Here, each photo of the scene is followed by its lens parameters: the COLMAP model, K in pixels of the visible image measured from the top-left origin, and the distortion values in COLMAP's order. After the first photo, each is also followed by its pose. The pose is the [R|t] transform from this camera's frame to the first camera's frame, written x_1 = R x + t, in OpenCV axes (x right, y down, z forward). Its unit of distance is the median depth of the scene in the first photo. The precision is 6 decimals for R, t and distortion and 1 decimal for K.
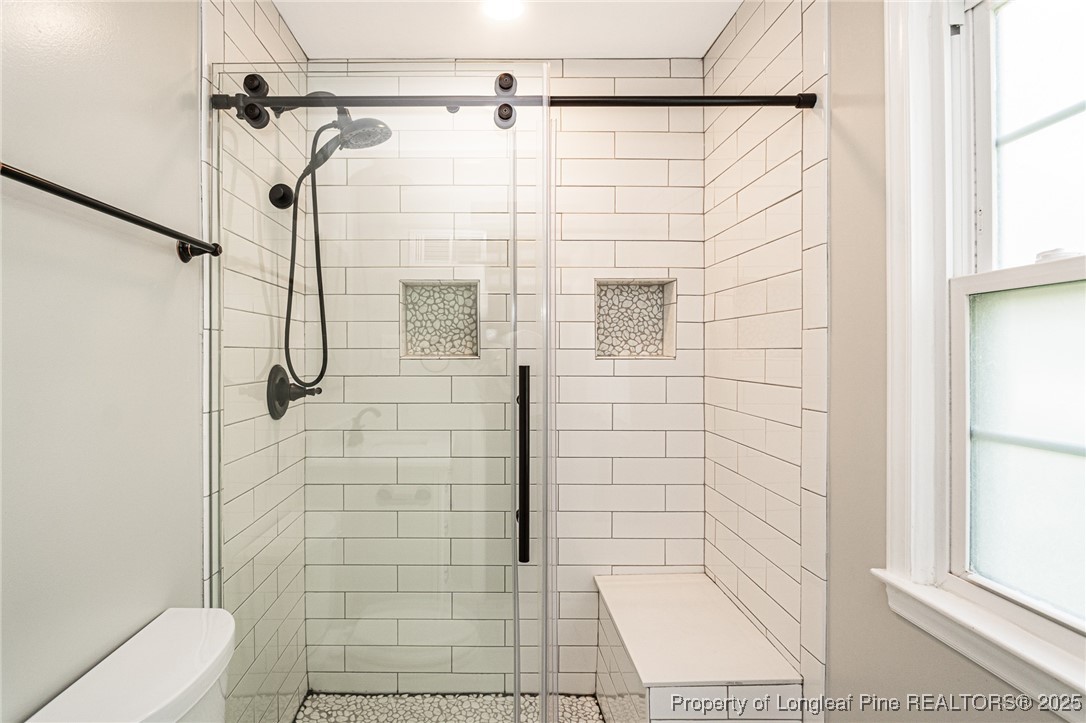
lens RADIAL K [[621.5, 0, 512.0], [0, 621.5, 364.3], [0, 0, 1]] dist [-0.013965, -0.000468]
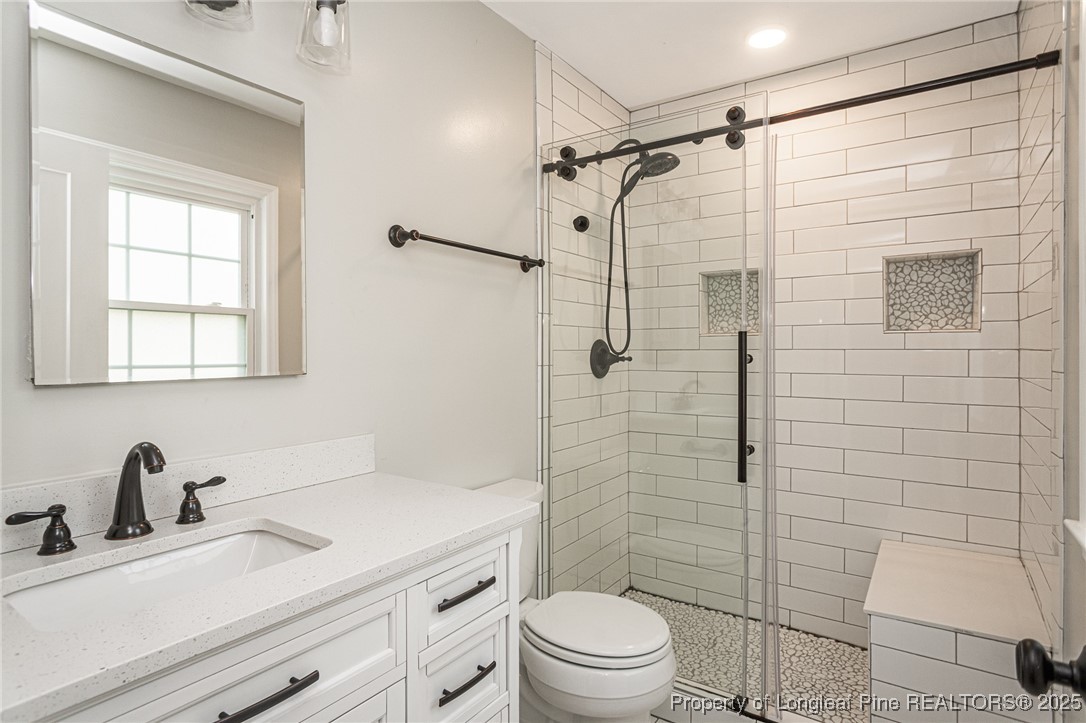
lens RADIAL K [[571.9, 0, 537.9], [0, 571.9, 355.1], [0, 0, 1]] dist [-0.002392, -0.000069]
pose [[0.831302, 0.001090, -0.555820, 0.182595], [-0.001079, 0.999999, 0.000347, 0.028524], [0.555820, 0.000312, 0.831303, -0.128369]]
